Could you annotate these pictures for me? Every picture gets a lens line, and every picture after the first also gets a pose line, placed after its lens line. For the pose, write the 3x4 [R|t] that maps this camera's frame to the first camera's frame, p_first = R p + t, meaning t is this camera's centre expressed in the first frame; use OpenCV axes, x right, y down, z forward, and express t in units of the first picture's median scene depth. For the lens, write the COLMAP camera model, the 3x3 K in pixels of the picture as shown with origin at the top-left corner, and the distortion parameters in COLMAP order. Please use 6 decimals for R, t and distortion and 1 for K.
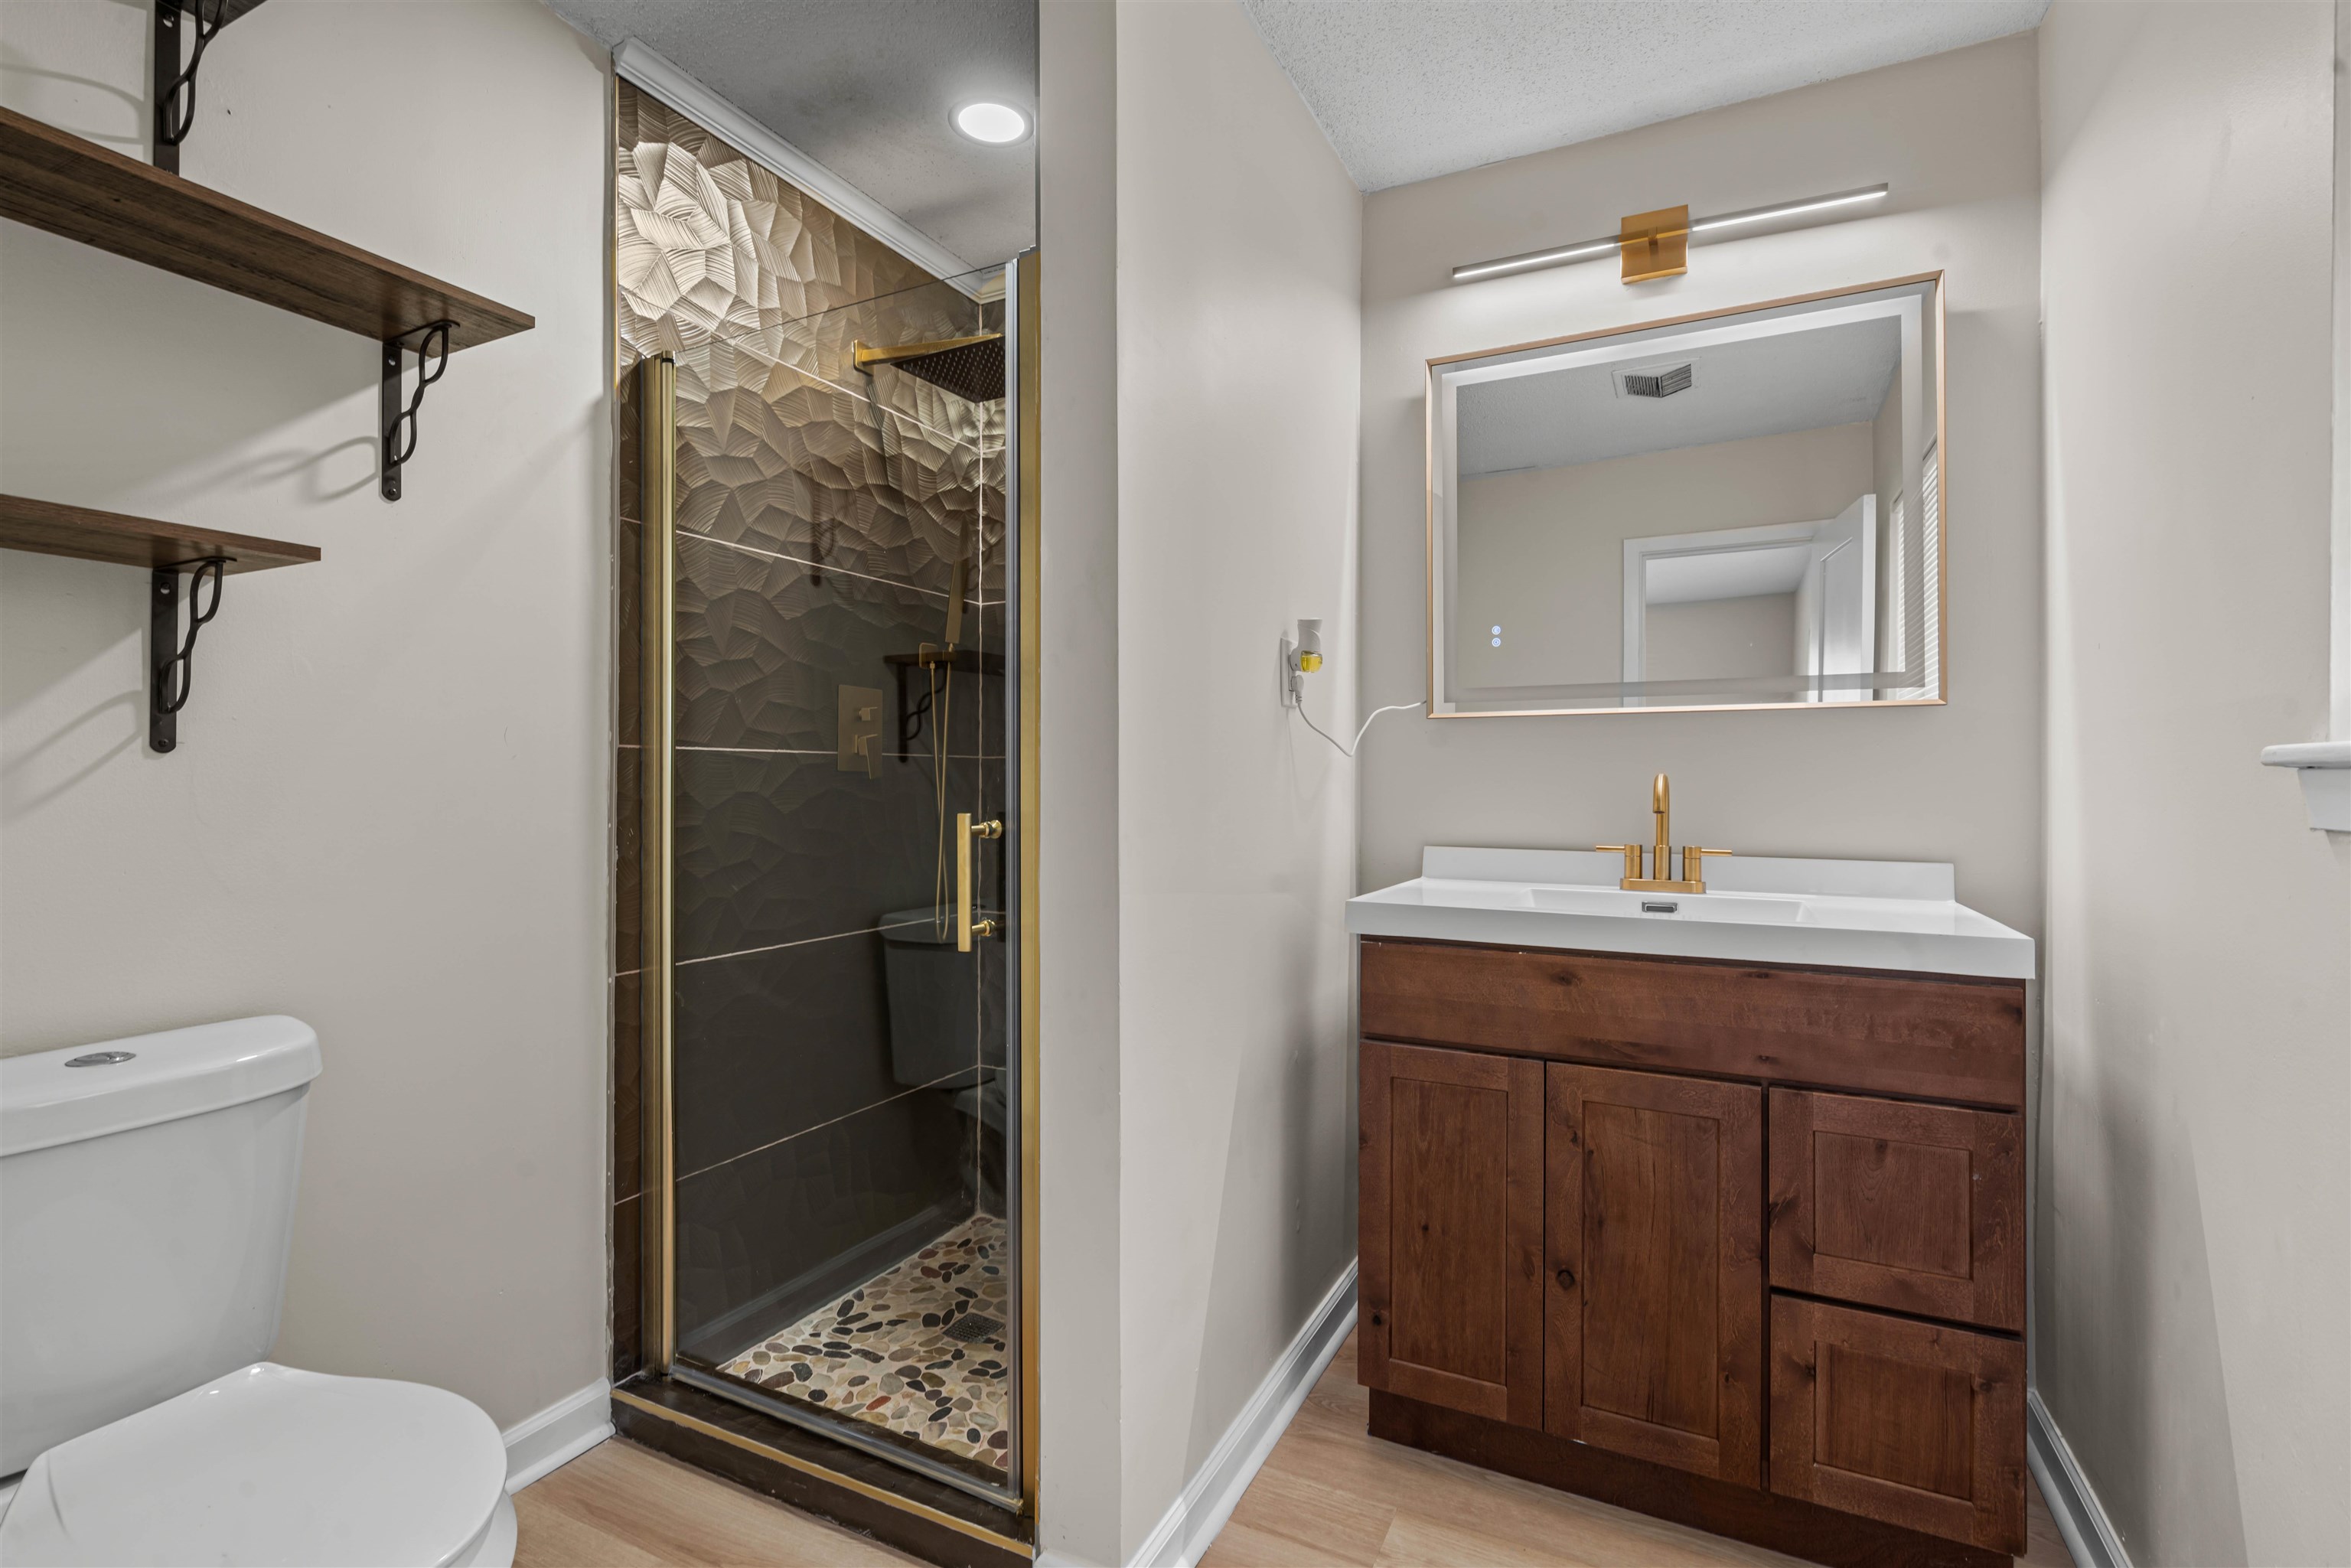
lens RADIAL K [[1069.7, 0, 1185.1], [0, 1069.7, 778.5], [0, 0, 1]] dist [-0.010664, 0.001516]
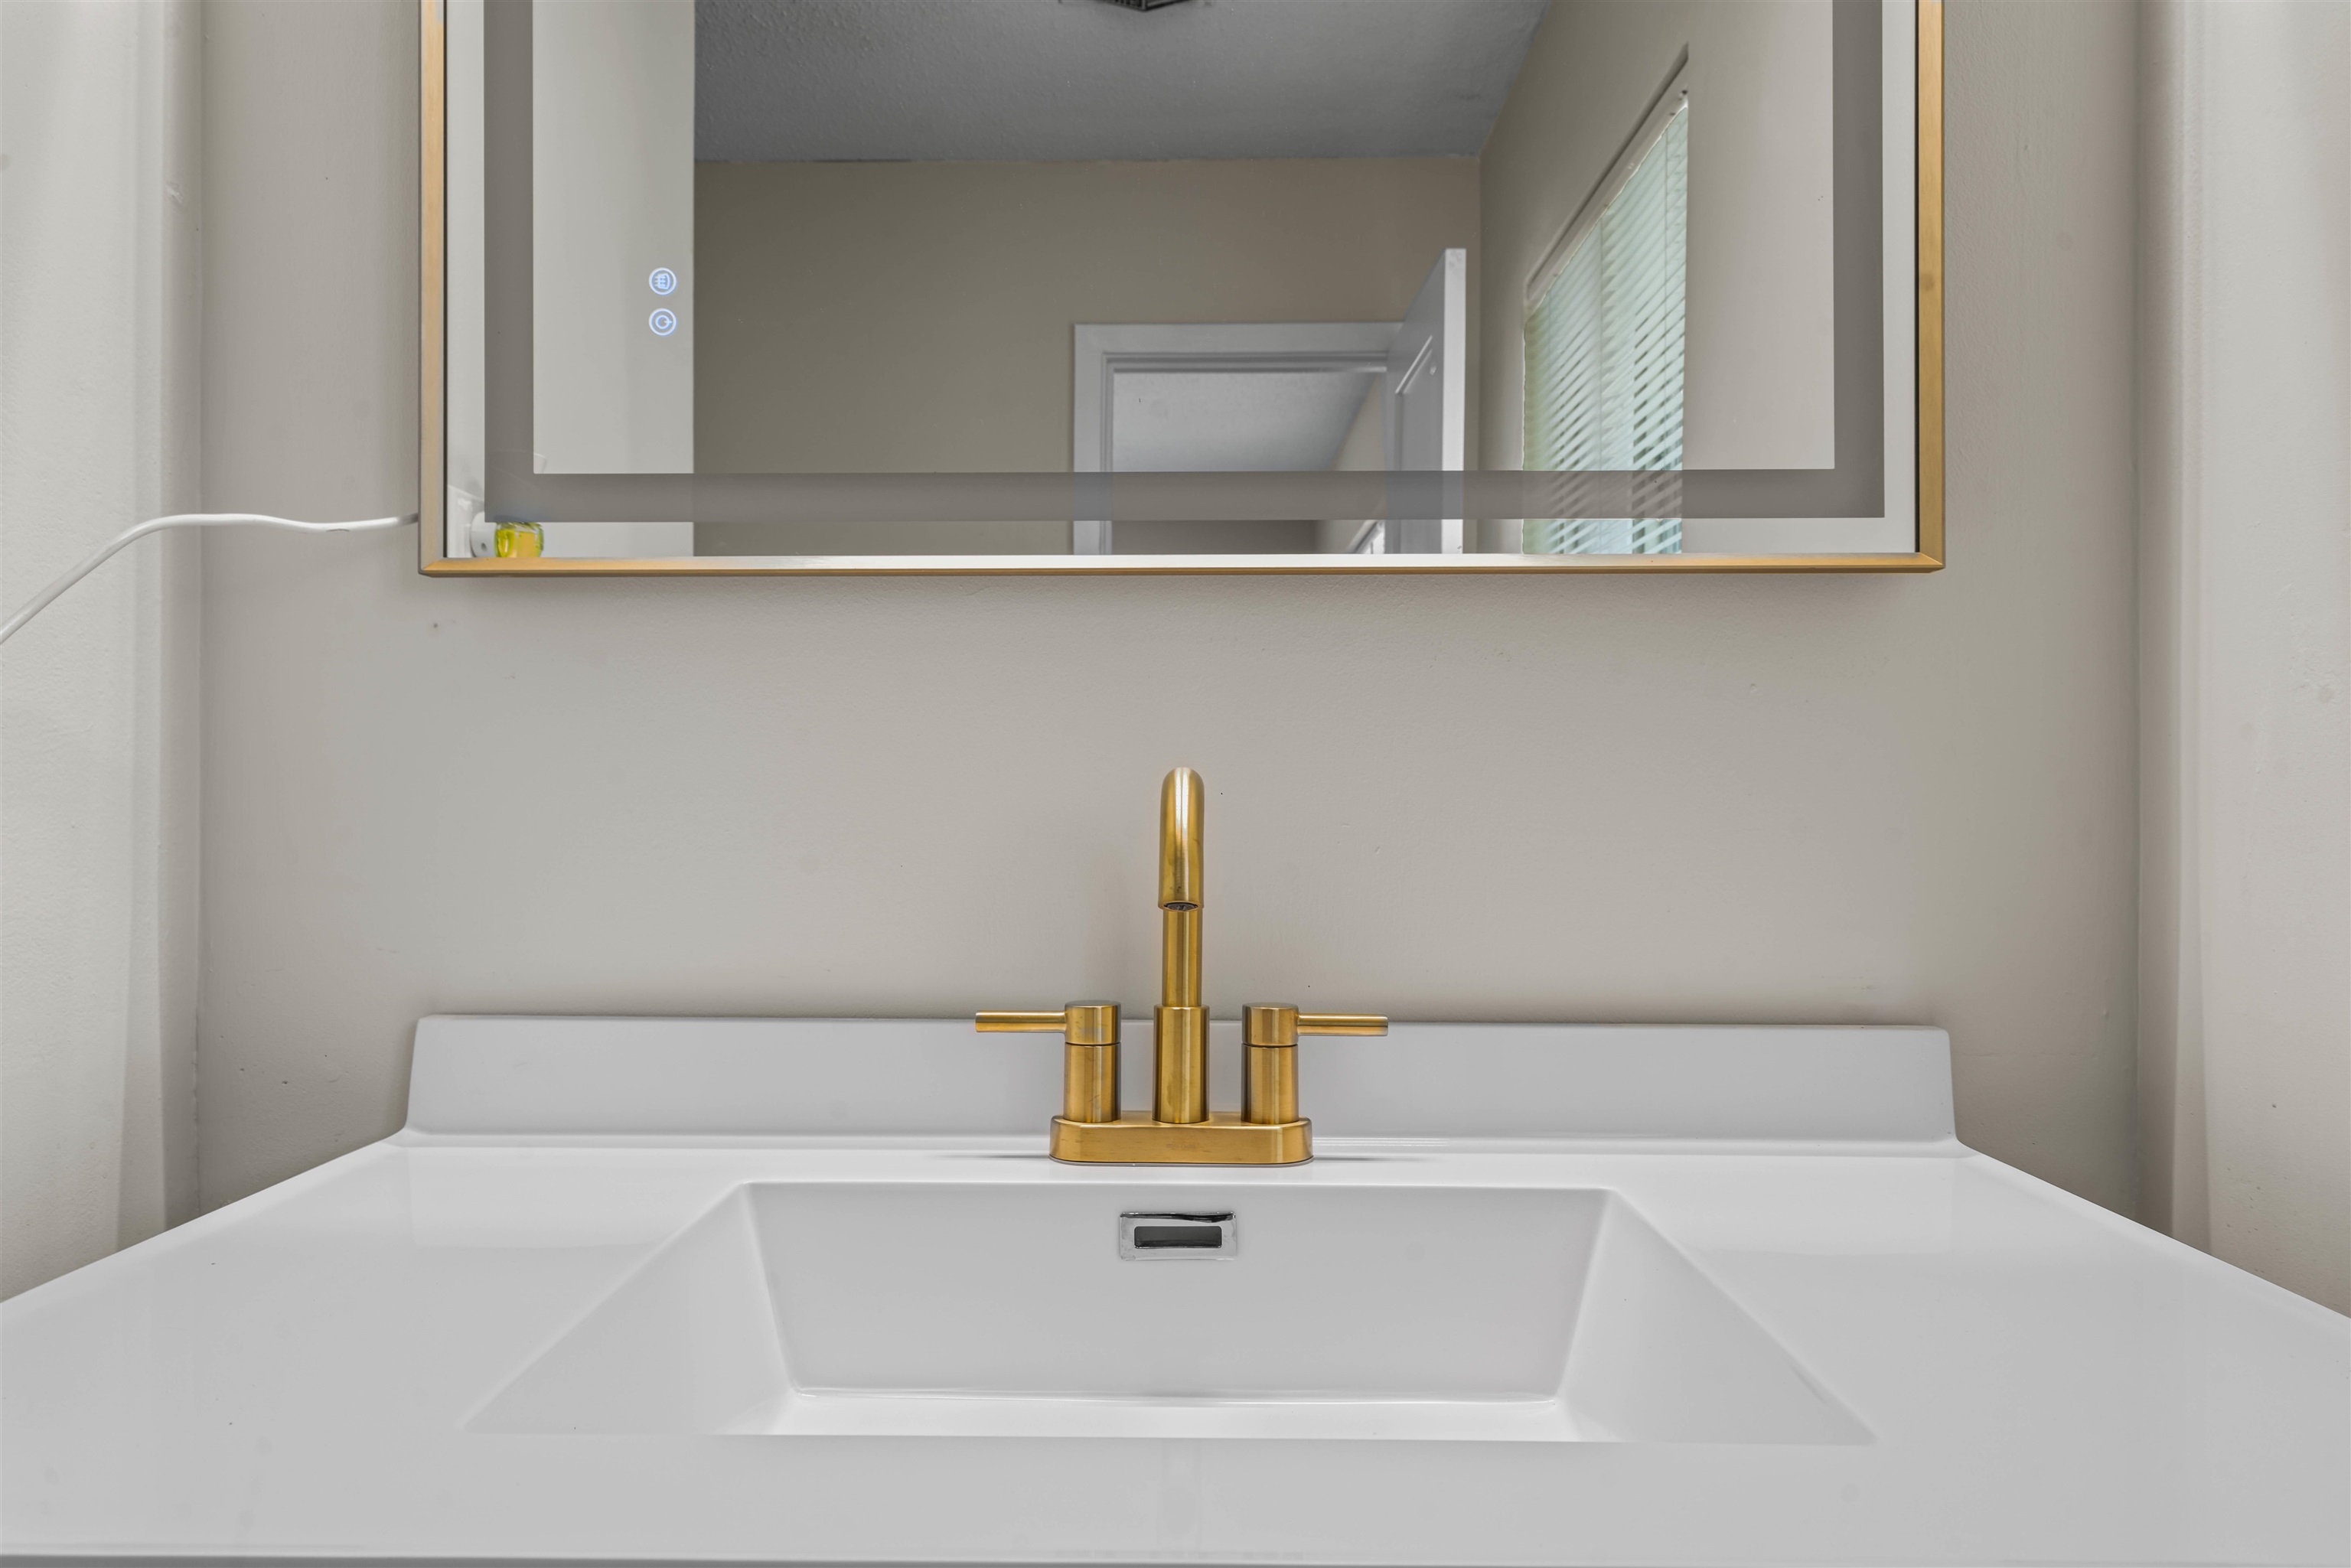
lens RADIAL K [[1666.7, 0, 1170.6], [0, 1666.7, 786.3], [0, 0, 1]] dist [-0.000144, -0.000450]
pose [[0.902881, -0.000173, 0.429890, 0.289187], [0.000117, 1.000000, 0.000158, 0.000771], [-0.429890, -0.000092, 0.902881, 0.689484]]
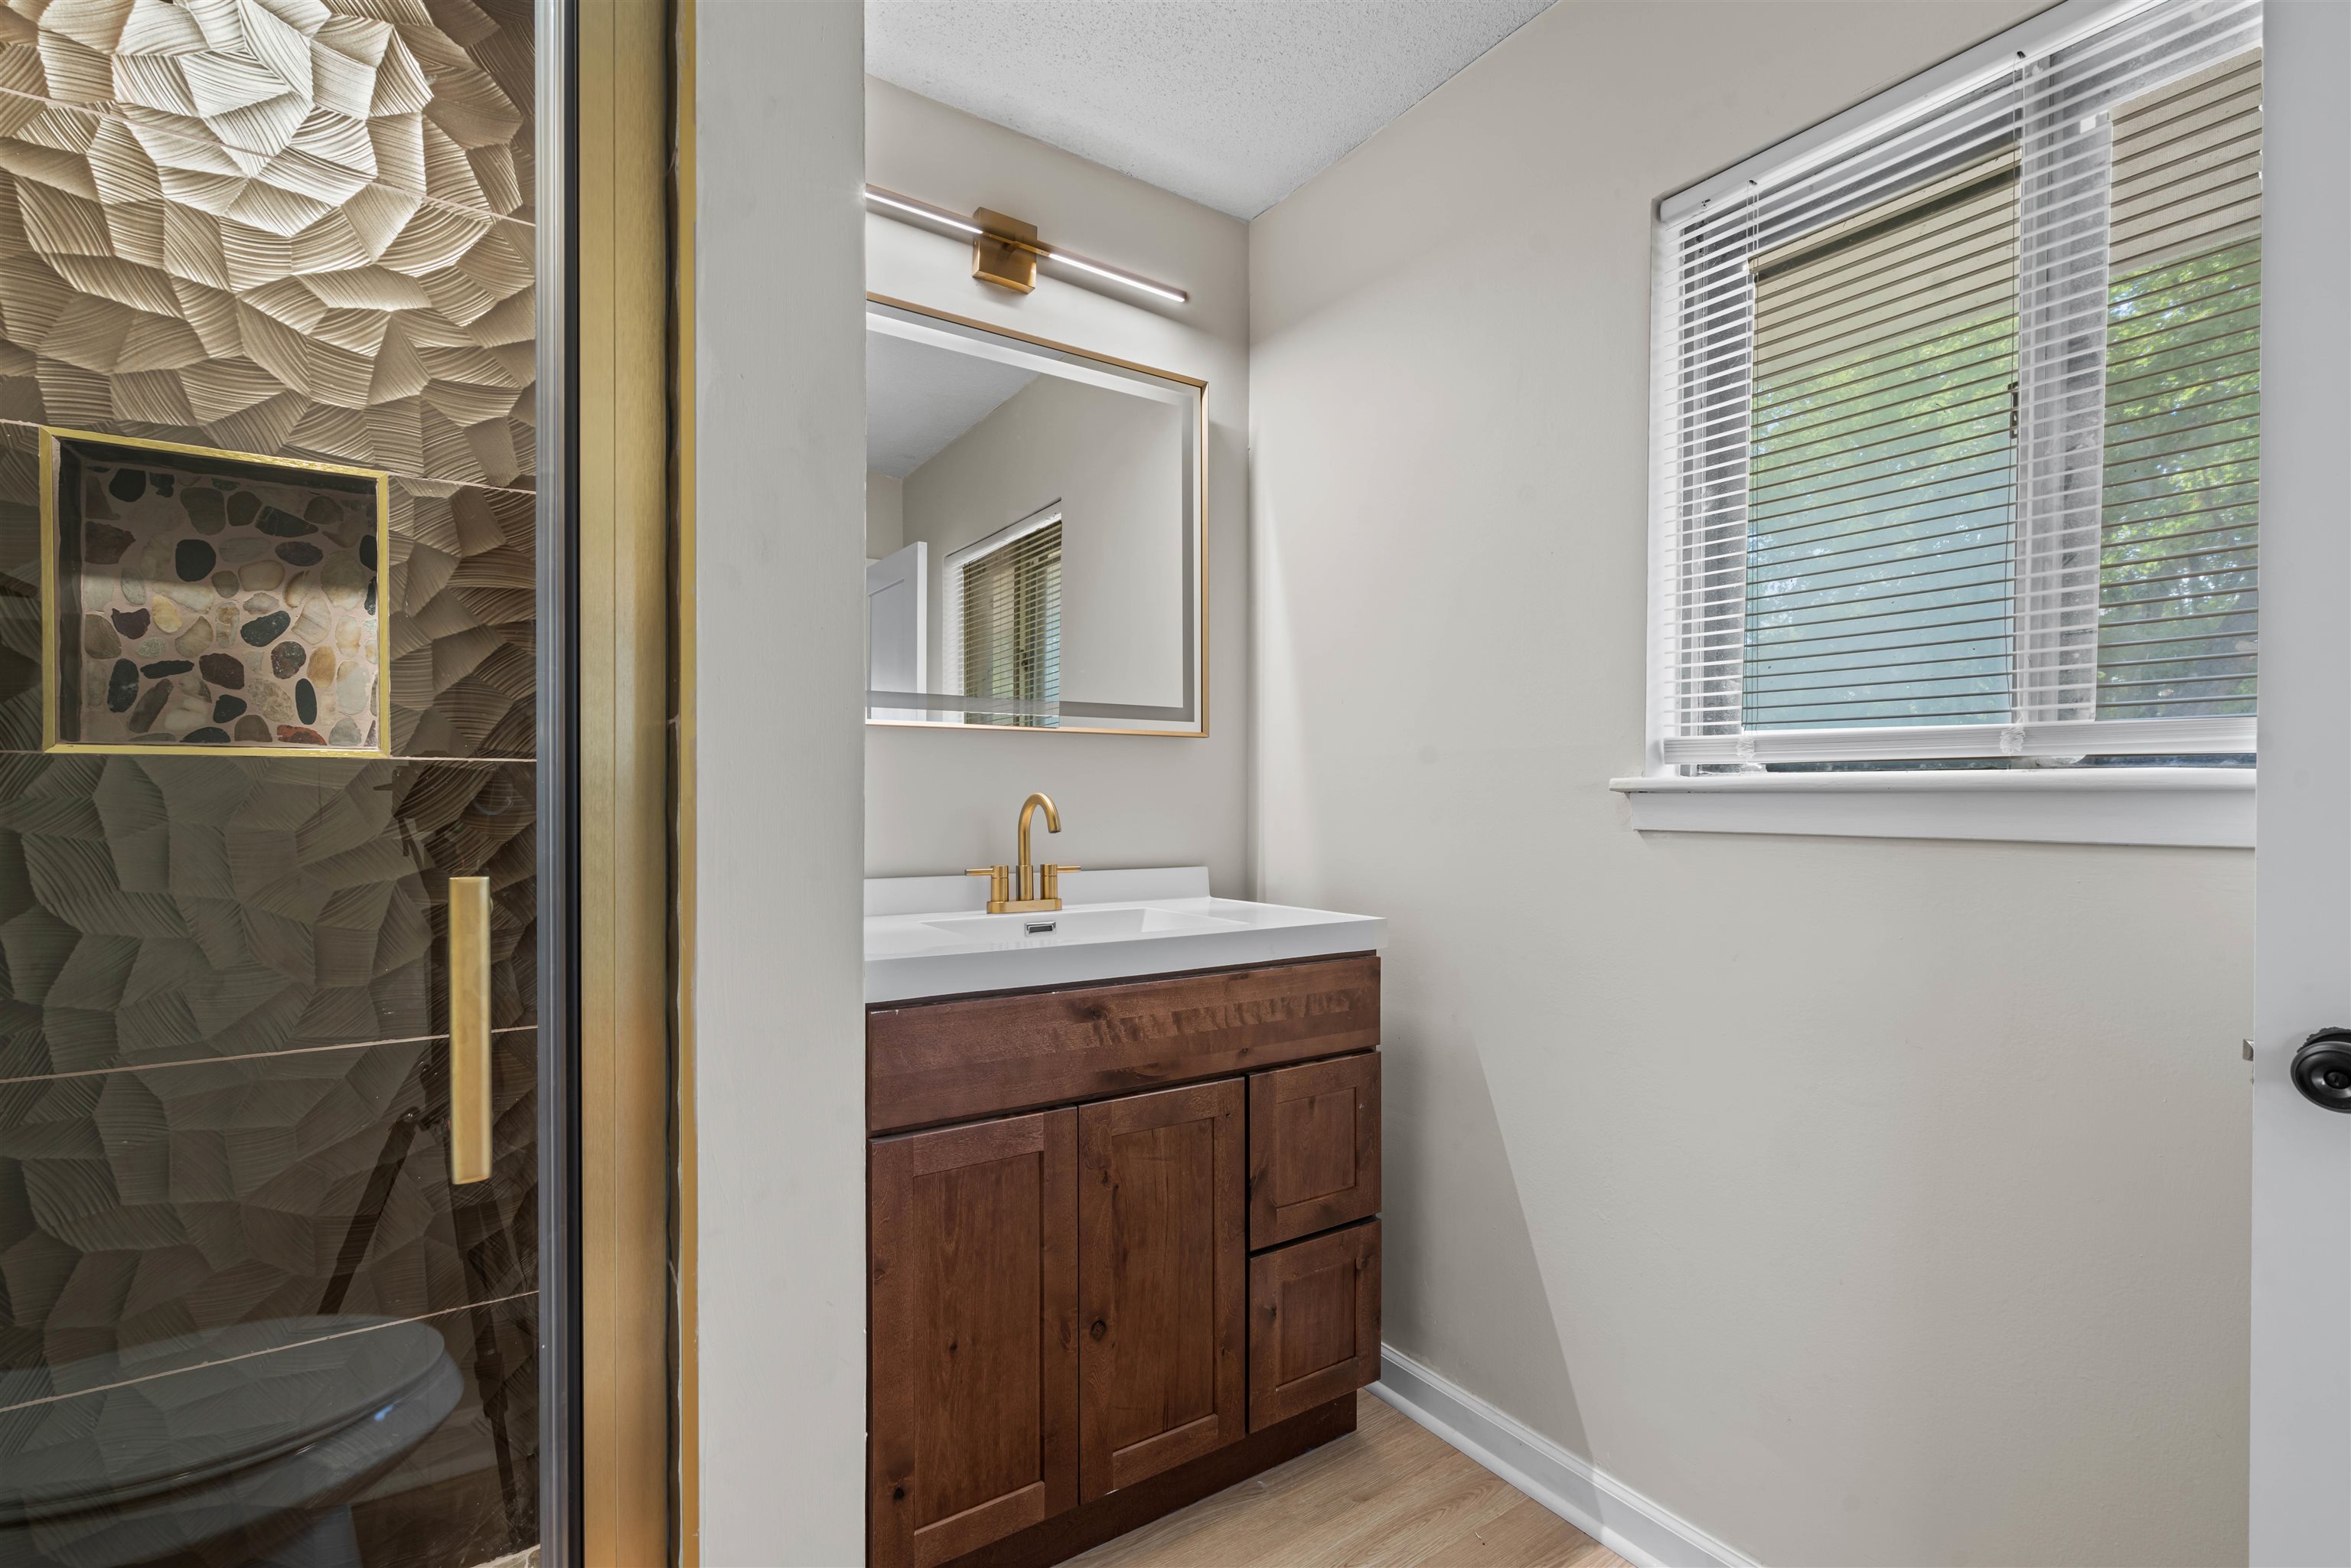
lens RADIAL K [[1069.7, 0, 1177.2], [0, 1069.7, 802.3], [0, 0, 1]] dist [-0.010664, 0.001516]
pose [[0.489658, -0.006076, 0.871894, -0.421575], [-0.001989, 0.999965, 0.008085, -0.004940], [-0.871912, -0.005693, 0.489629, 0.471126]]
